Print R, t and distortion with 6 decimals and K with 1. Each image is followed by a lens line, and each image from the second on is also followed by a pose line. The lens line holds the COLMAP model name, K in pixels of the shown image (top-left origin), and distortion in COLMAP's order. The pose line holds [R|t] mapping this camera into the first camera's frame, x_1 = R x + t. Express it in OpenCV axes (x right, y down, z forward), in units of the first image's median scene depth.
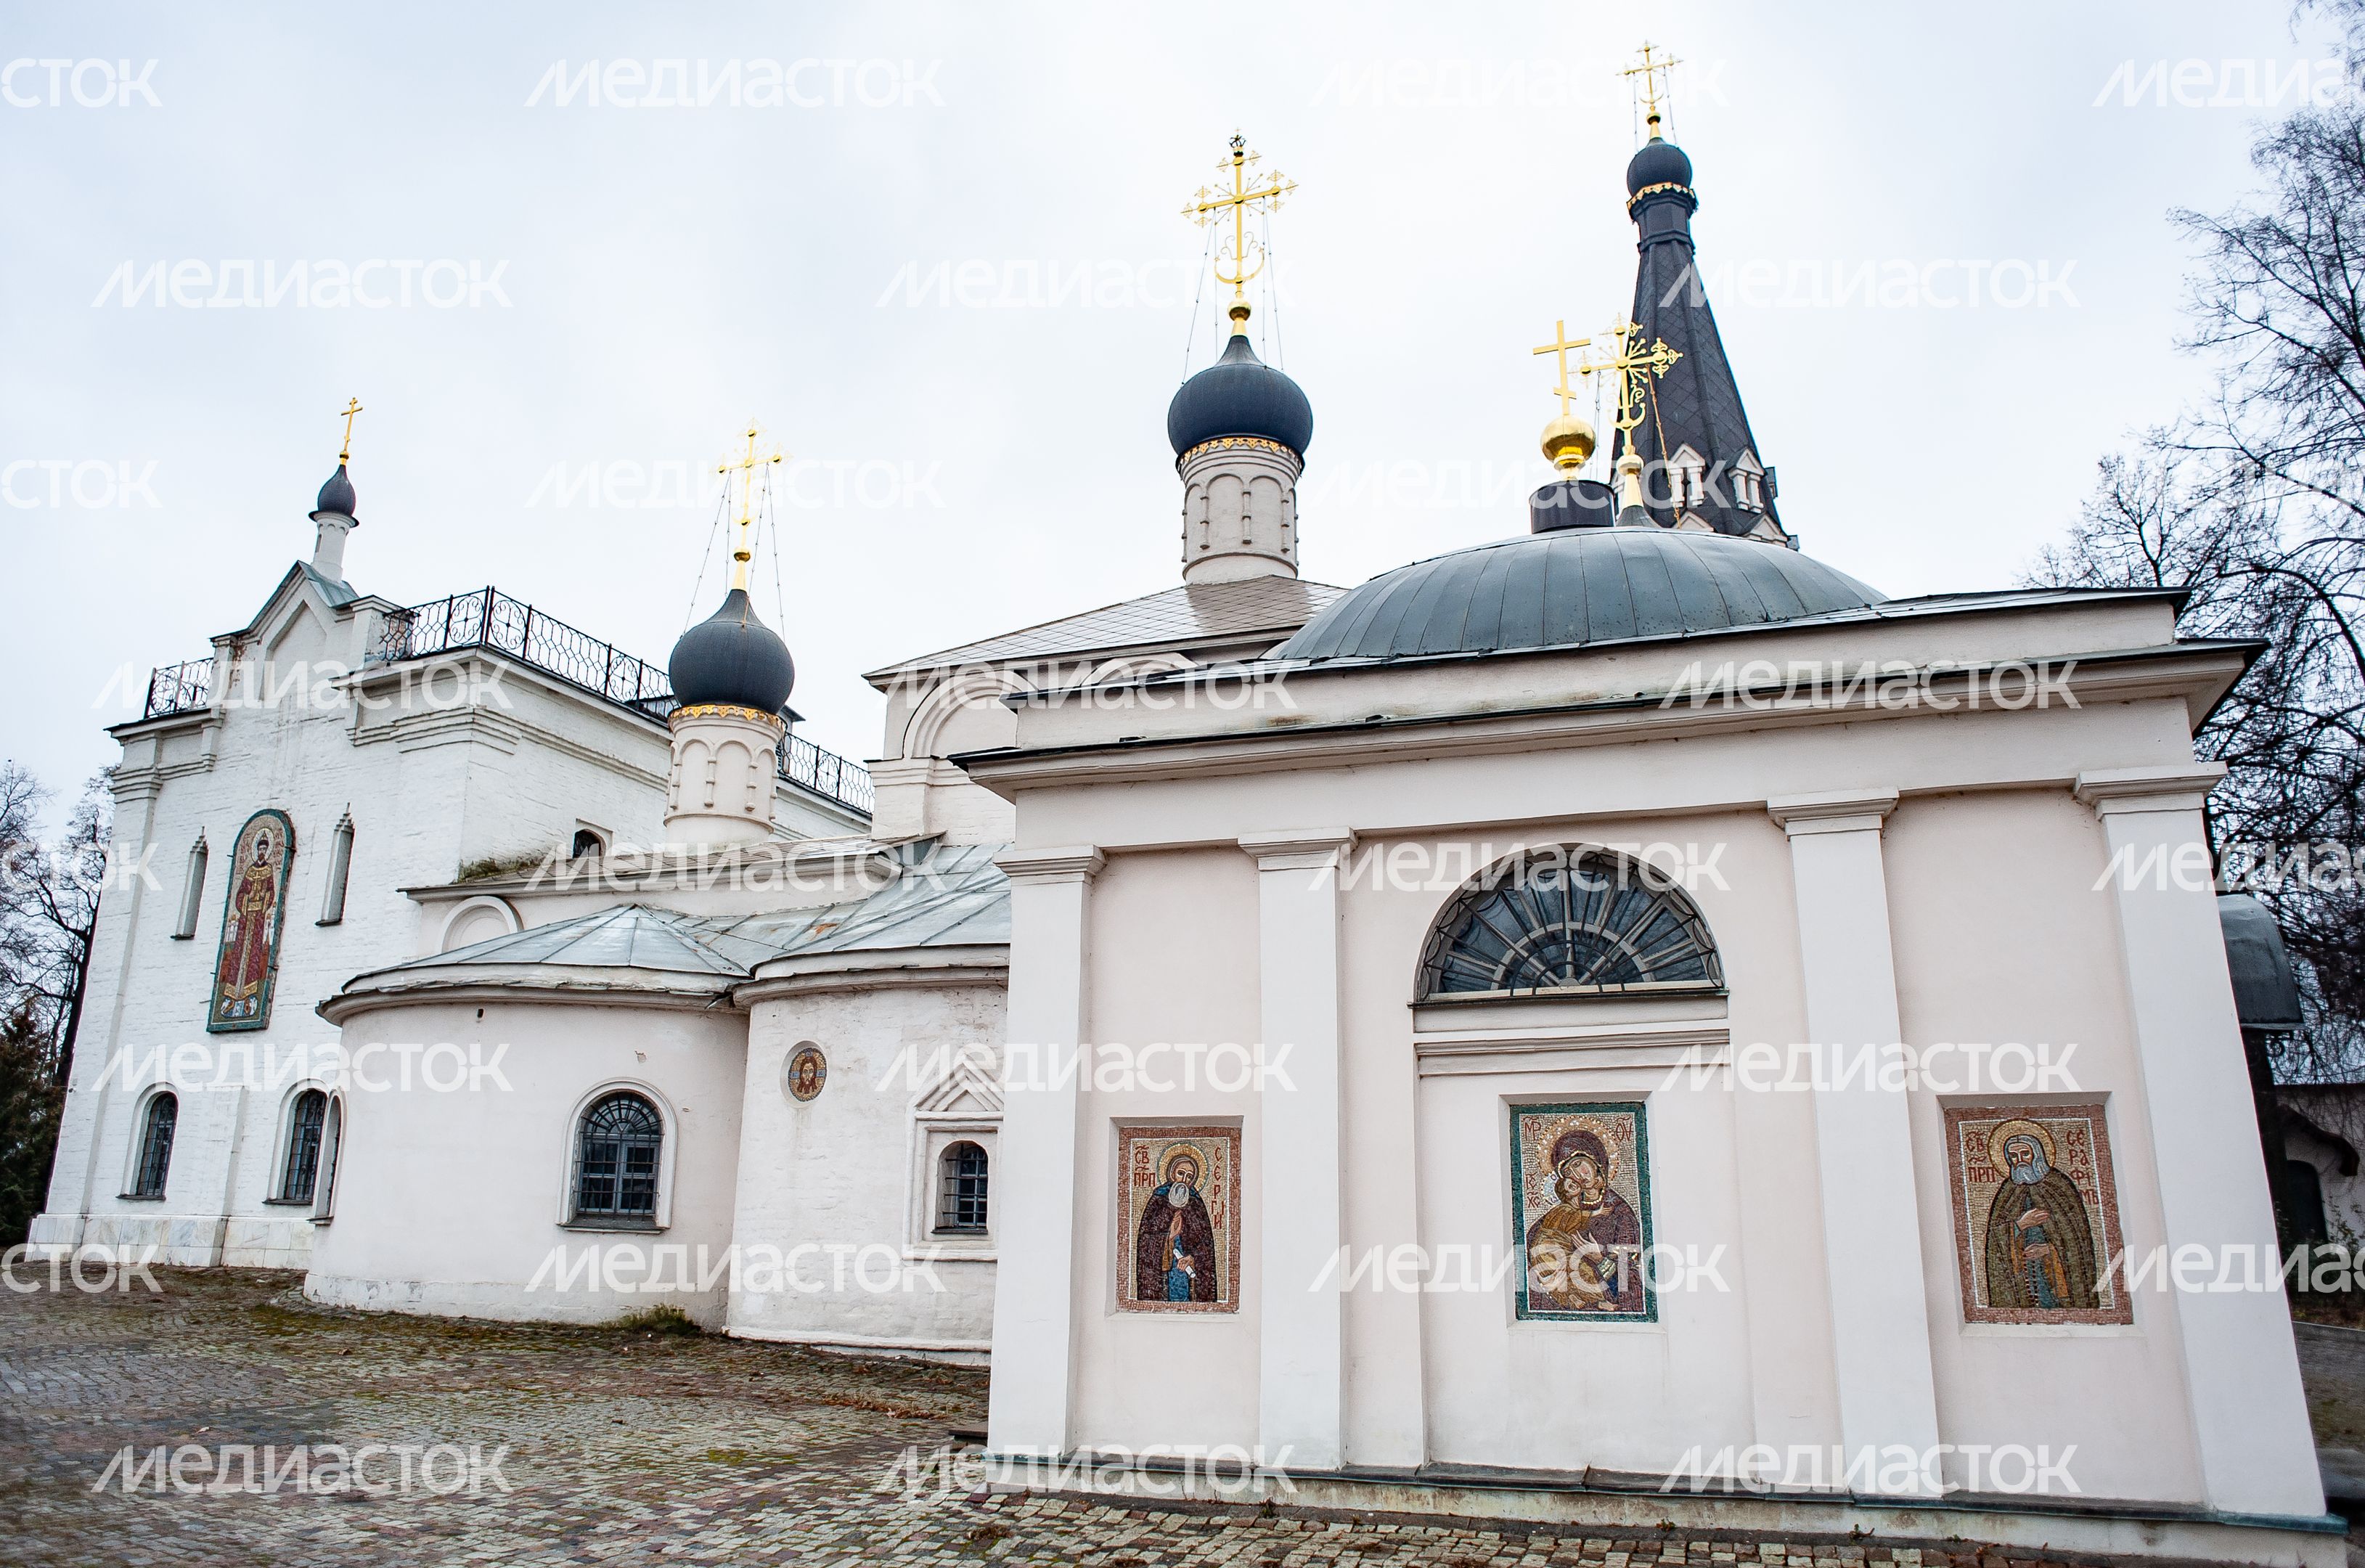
lens RADIAL K [[1729.2, 0, 1182.5], [0, 1729.2, 784.0], [0, 0, 1]] dist [-0.112214, 0.108786]
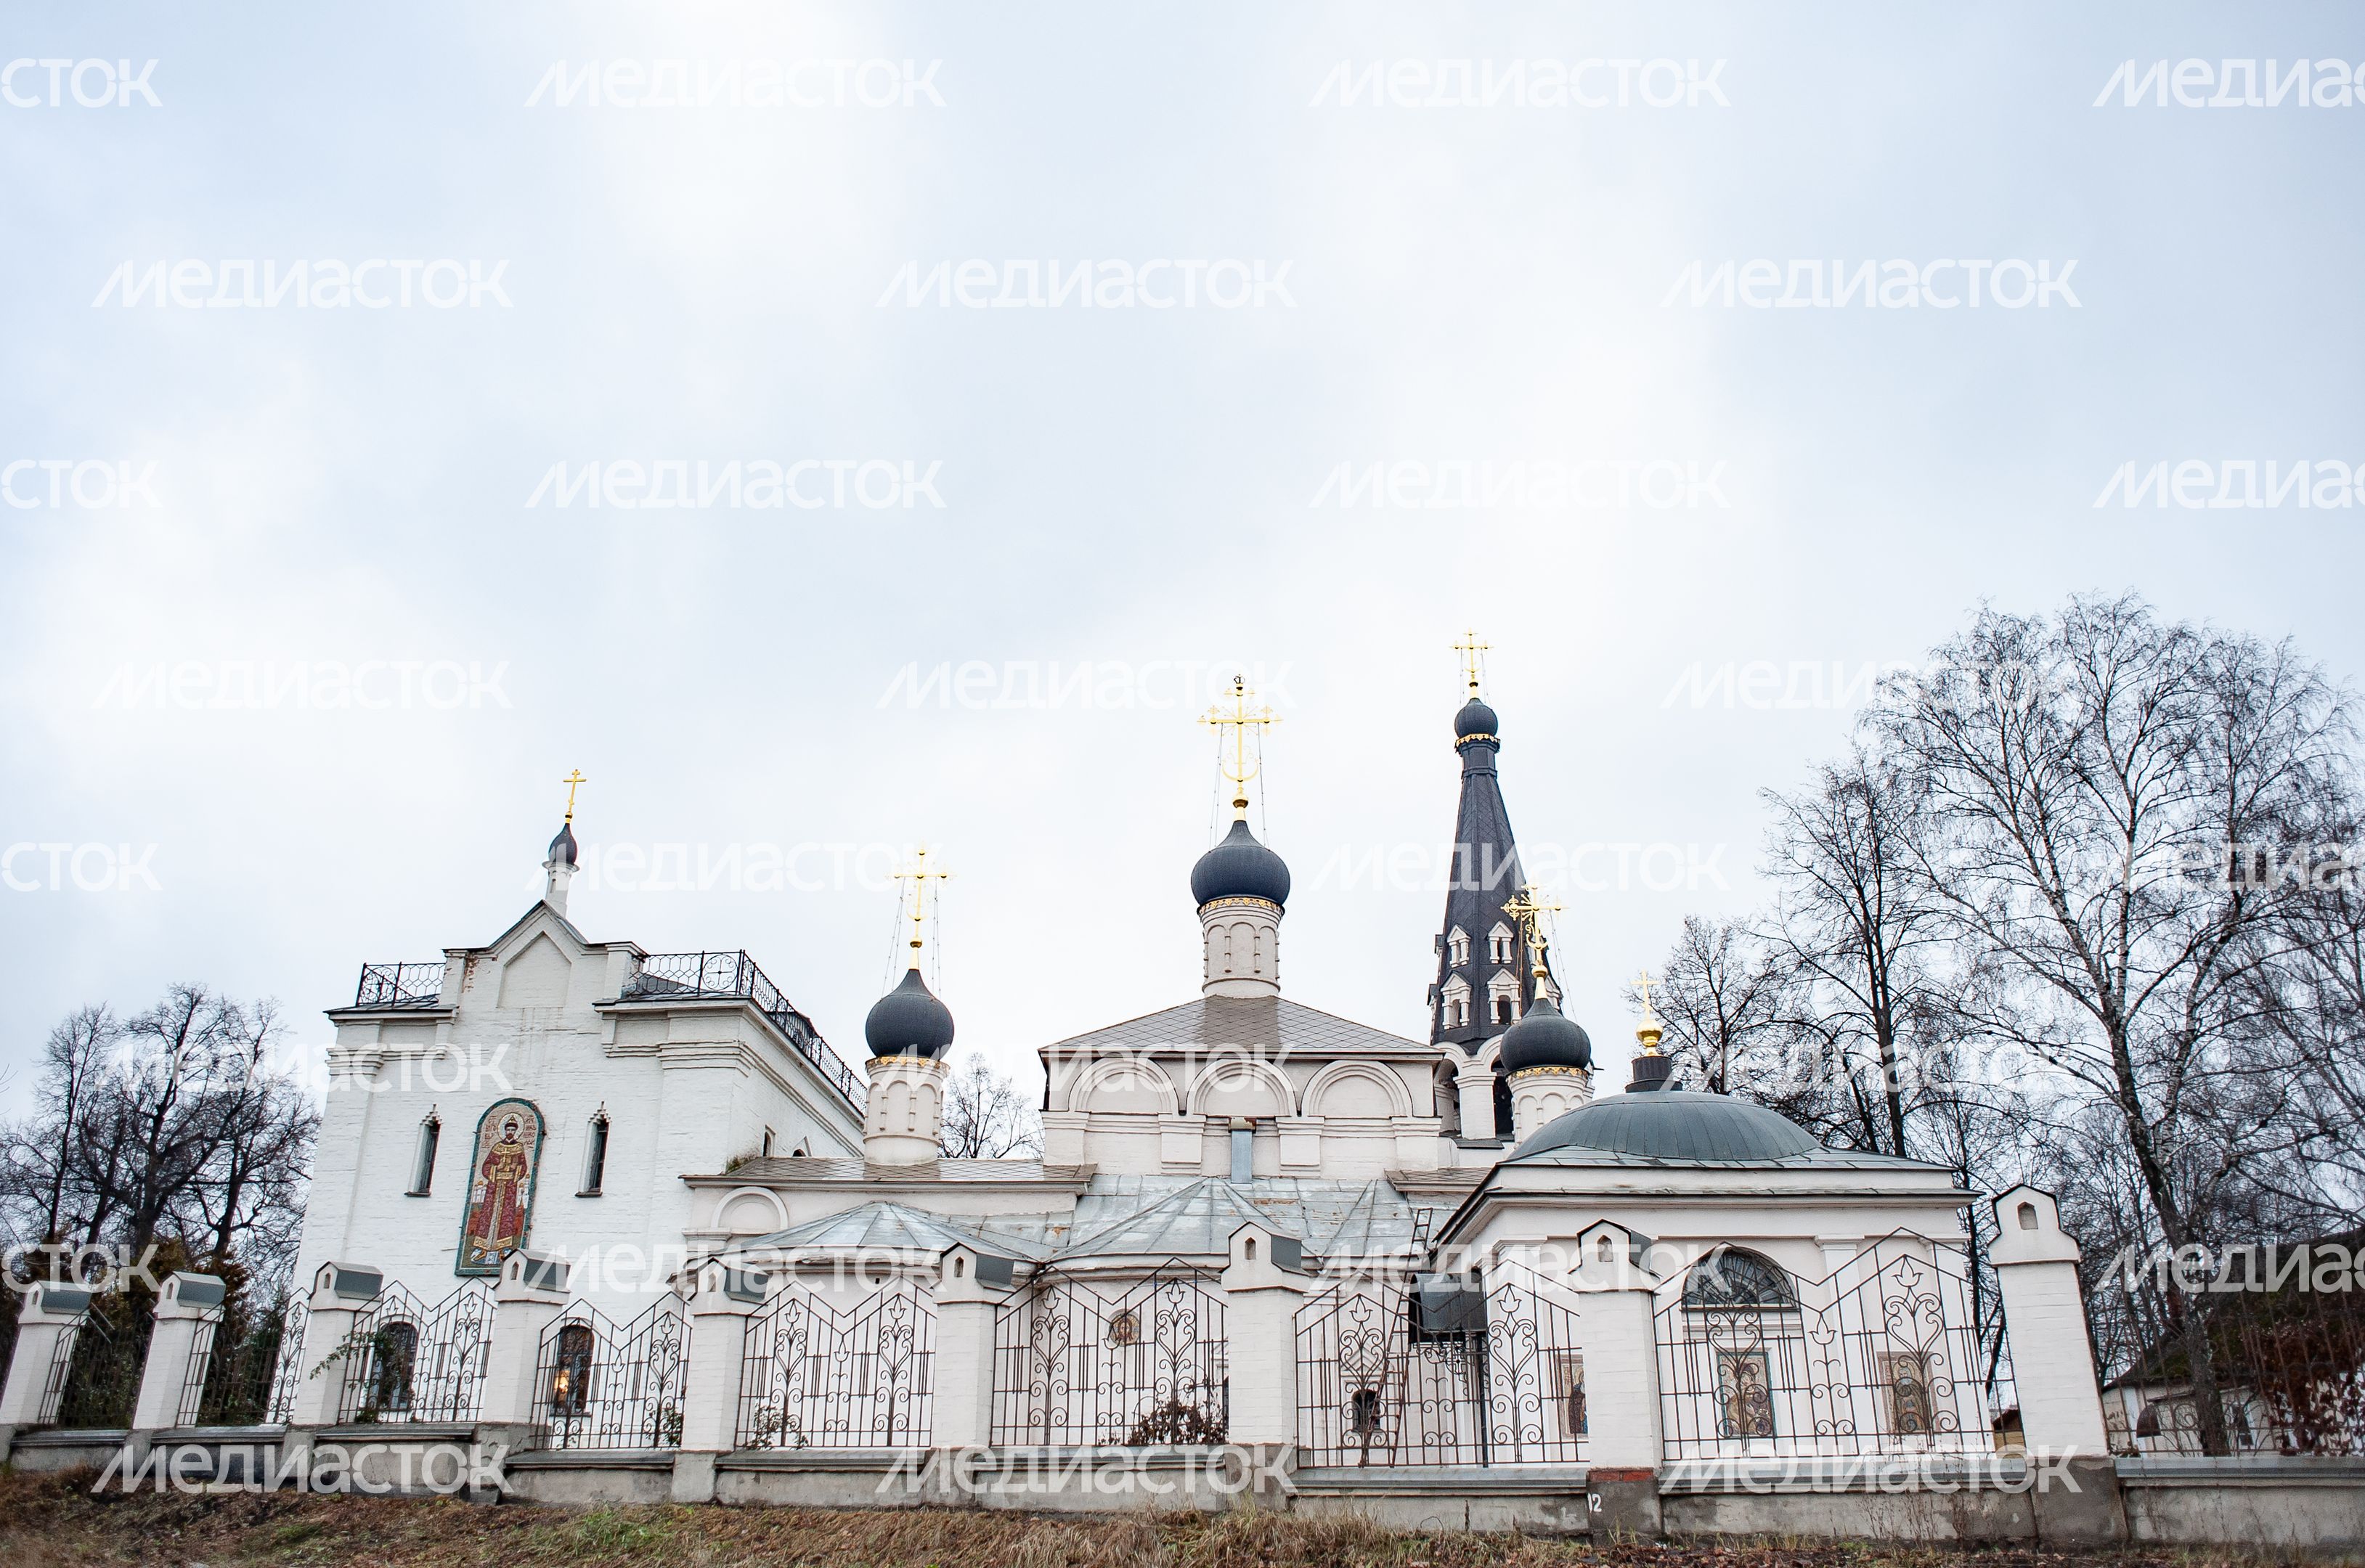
lens RADIAL K [[1839.3, 0, 1182.5], [0, 1839.3, 784.0], [0, 0, 1]] dist [-0.151632, 0.209710]
pose [[0.935591, 0.126664, 0.329584, -0.554202], [-0.084814, 0.986731, -0.138453, -0.073483], [-0.342748, 0.101582, 0.933919, -0.464116]]
